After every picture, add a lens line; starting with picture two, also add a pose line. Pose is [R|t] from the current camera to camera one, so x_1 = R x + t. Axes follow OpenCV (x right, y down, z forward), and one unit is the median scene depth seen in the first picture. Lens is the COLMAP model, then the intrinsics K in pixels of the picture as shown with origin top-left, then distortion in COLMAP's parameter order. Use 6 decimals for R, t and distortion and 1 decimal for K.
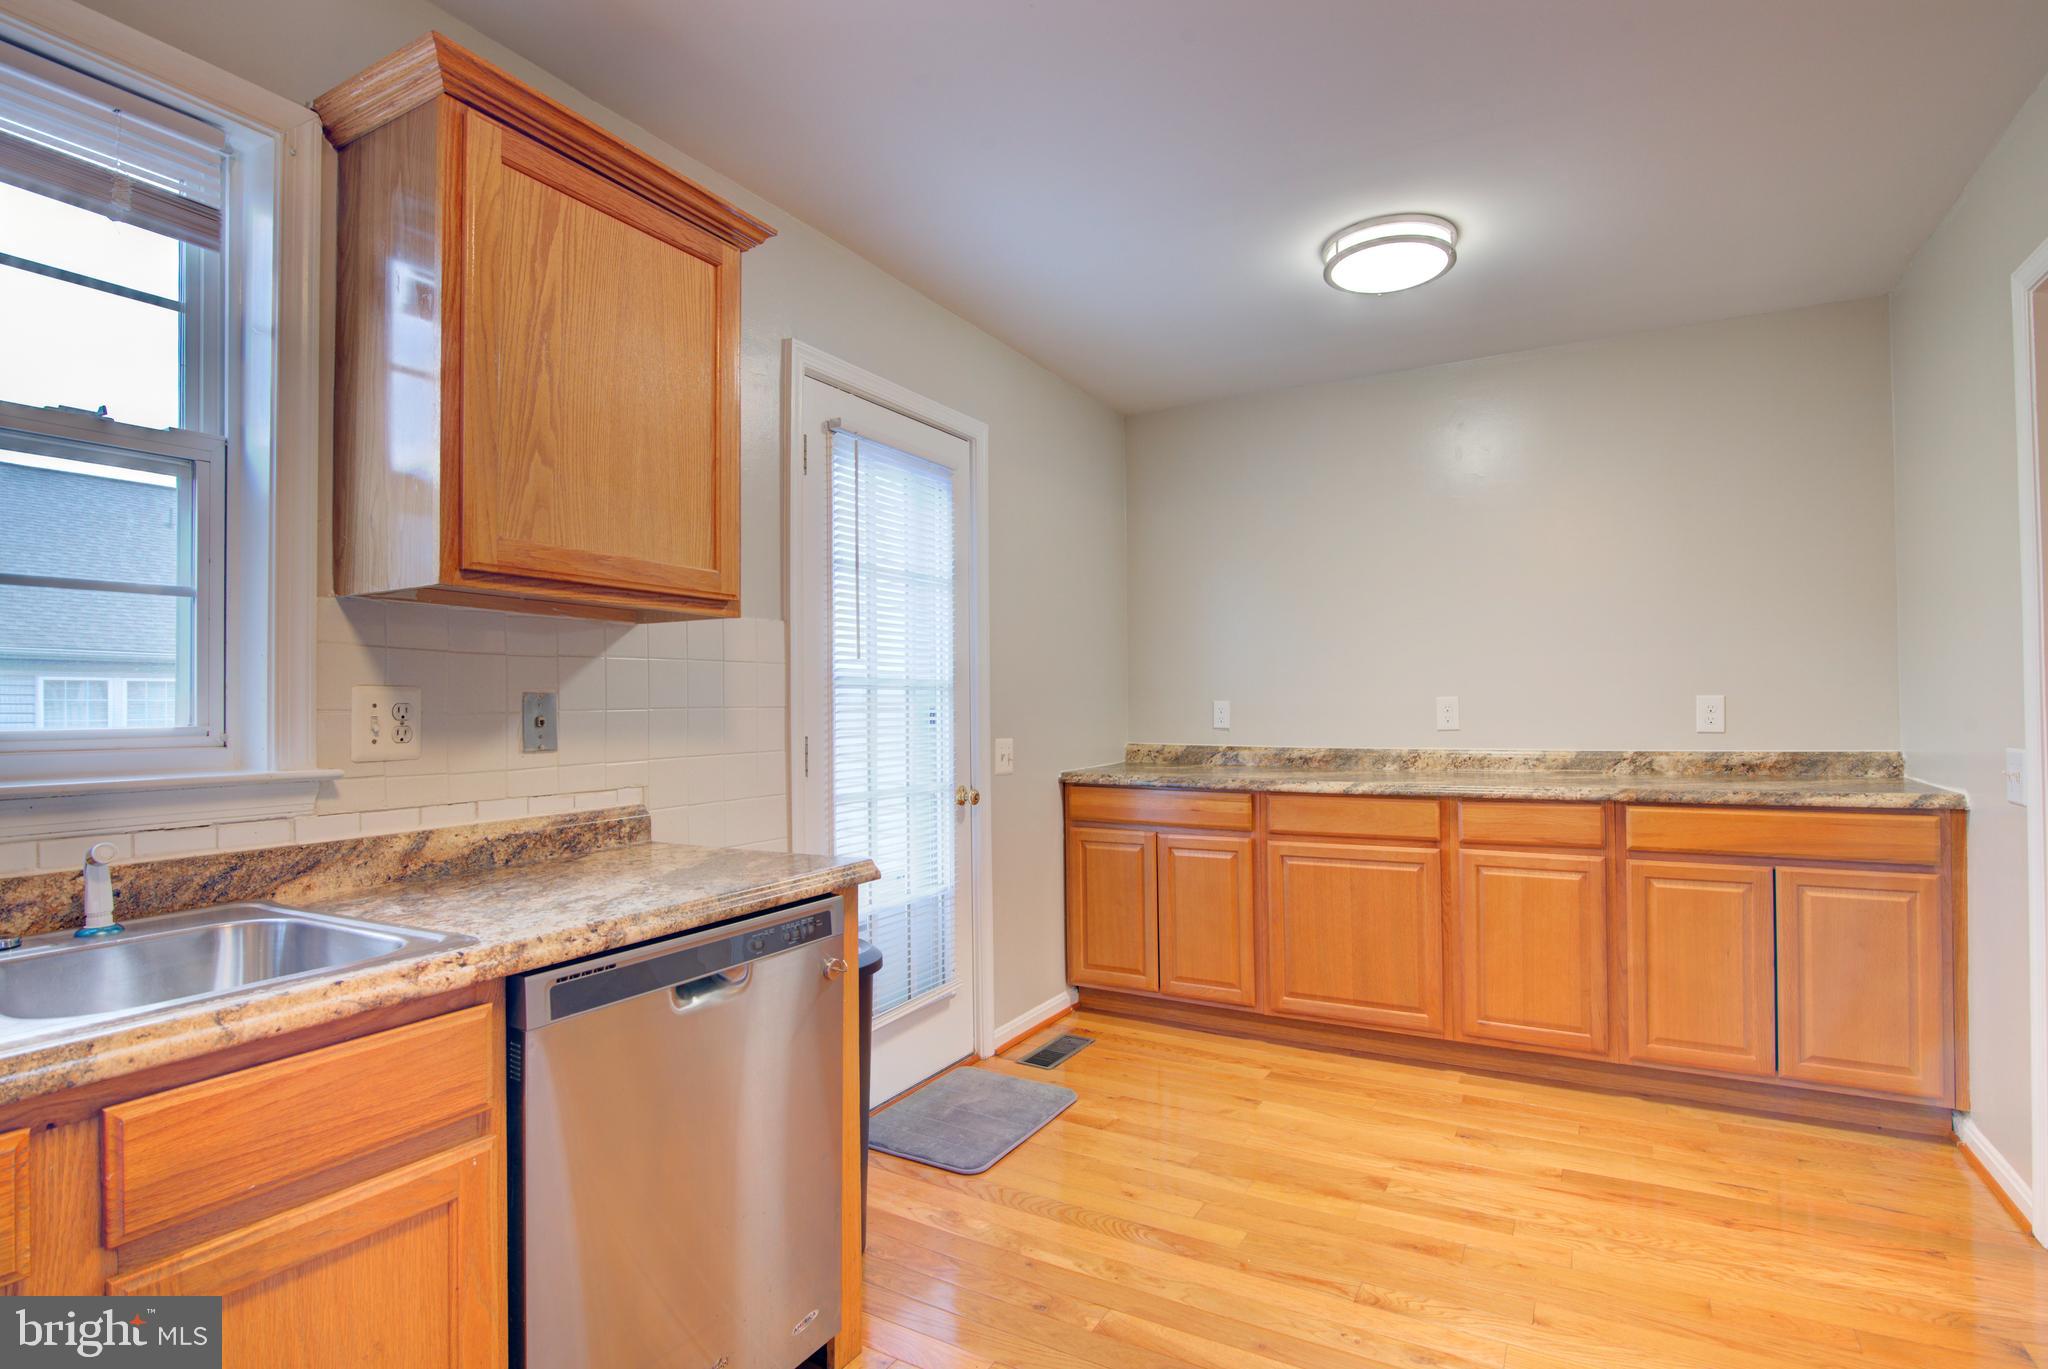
lens RADIAL K [[1021.3, 0, 1024.0], [0, 1021.3, 684.5], [0, 0, 1]] dist [-0.017409, -0.000110]
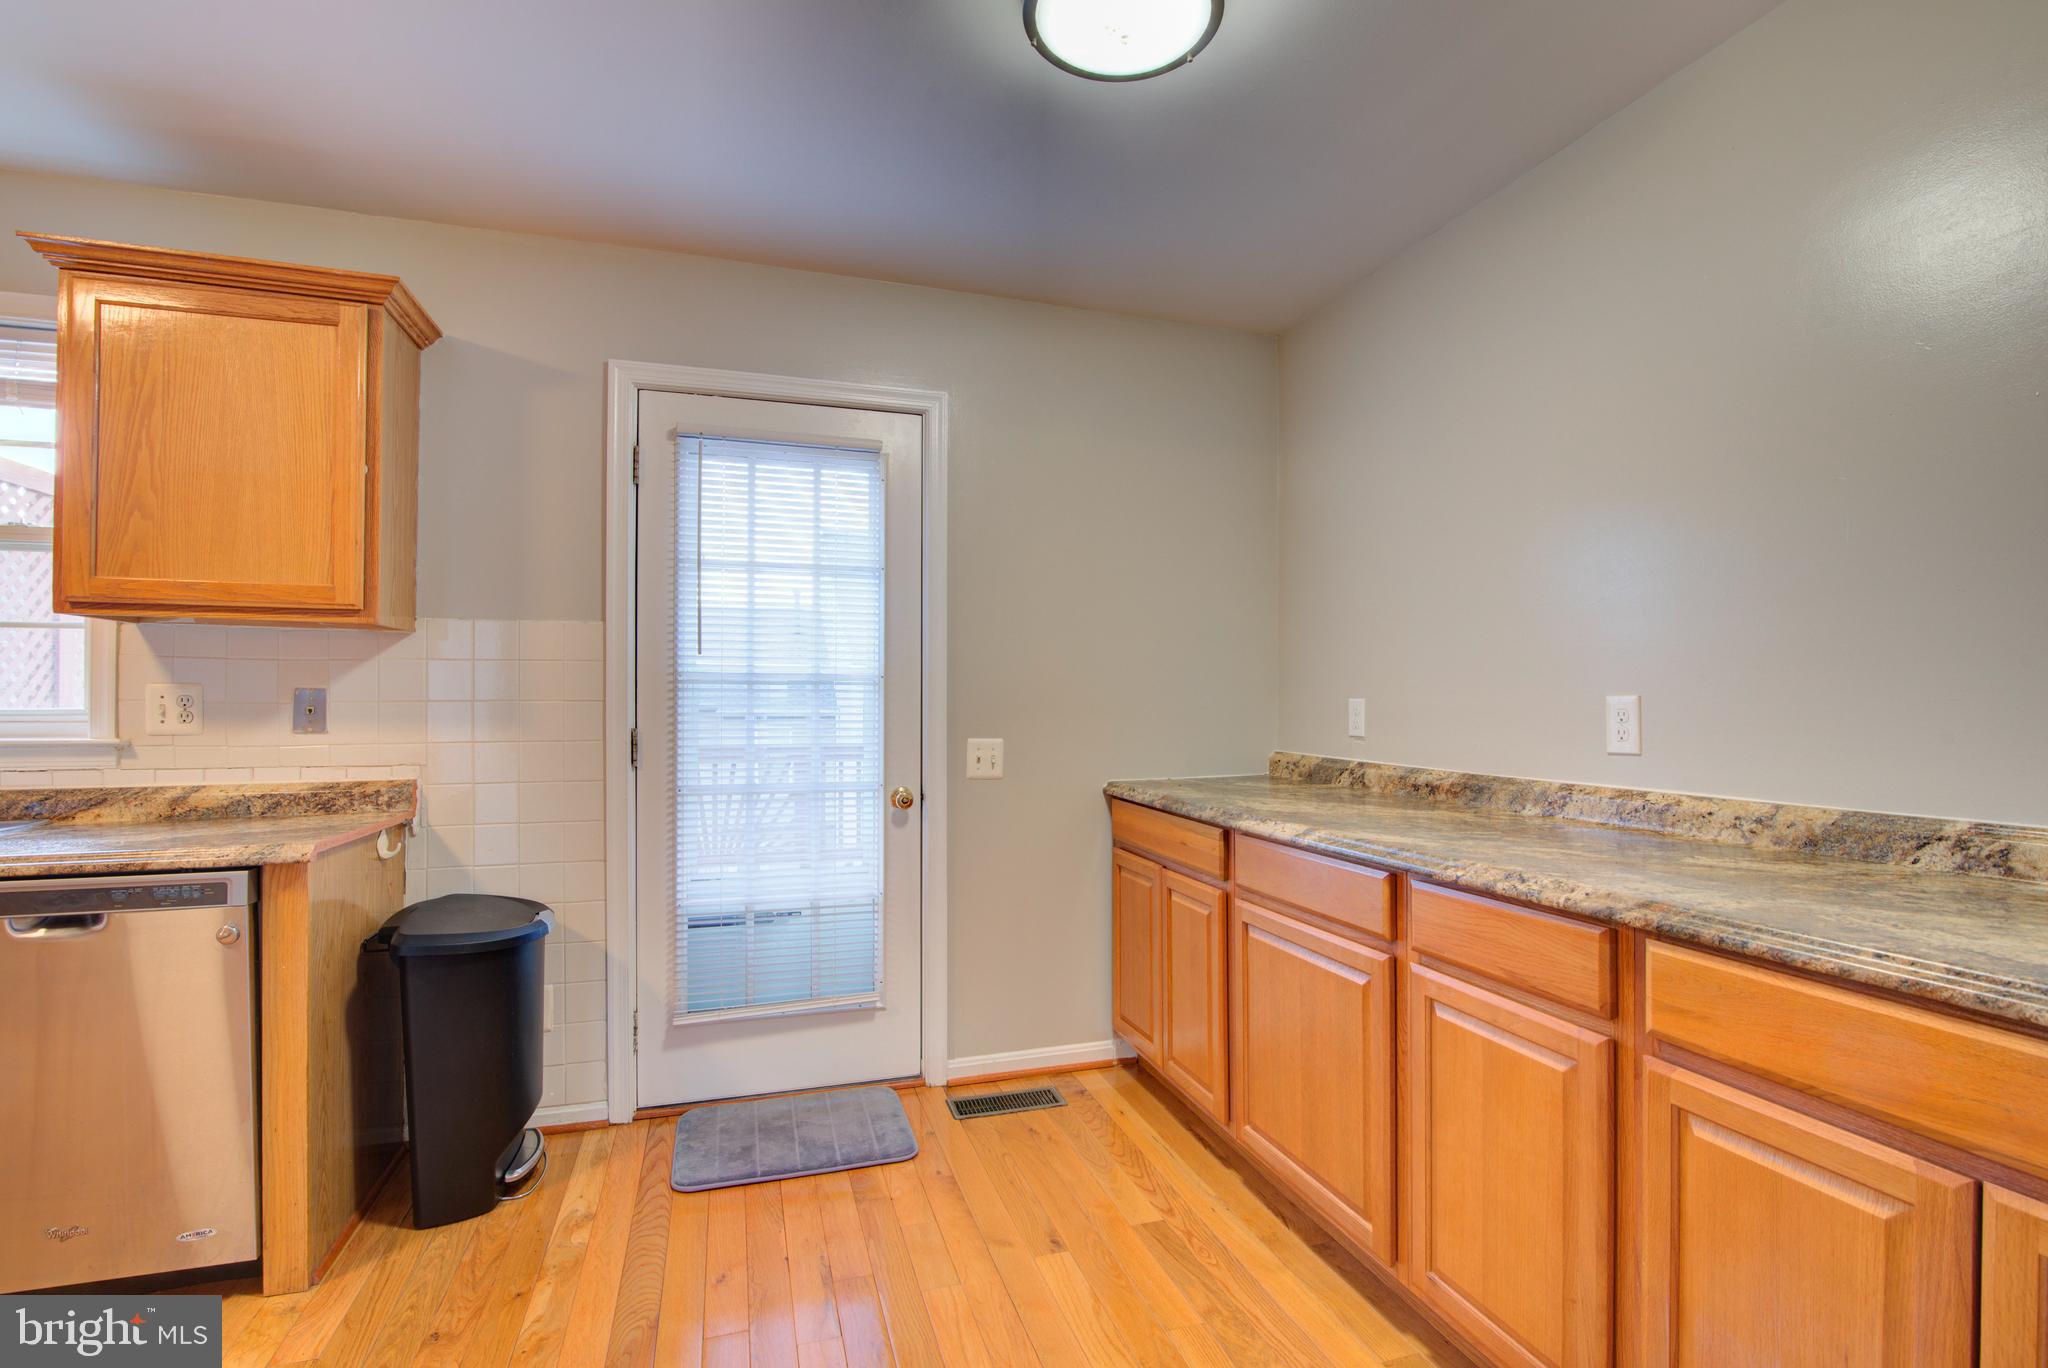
lens RADIAL K [[933.8, 0, 1022.7], [0, 933.8, 689.5], [0, 0, 1]] dist [-0.015712, 0.000540]
pose [[0.727851, 0.001723, -0.685733, 0.693433], [0.005951, 0.999943, 0.008829, 0.003265], [0.685710, -0.010507, 0.727799, 0.522000]]
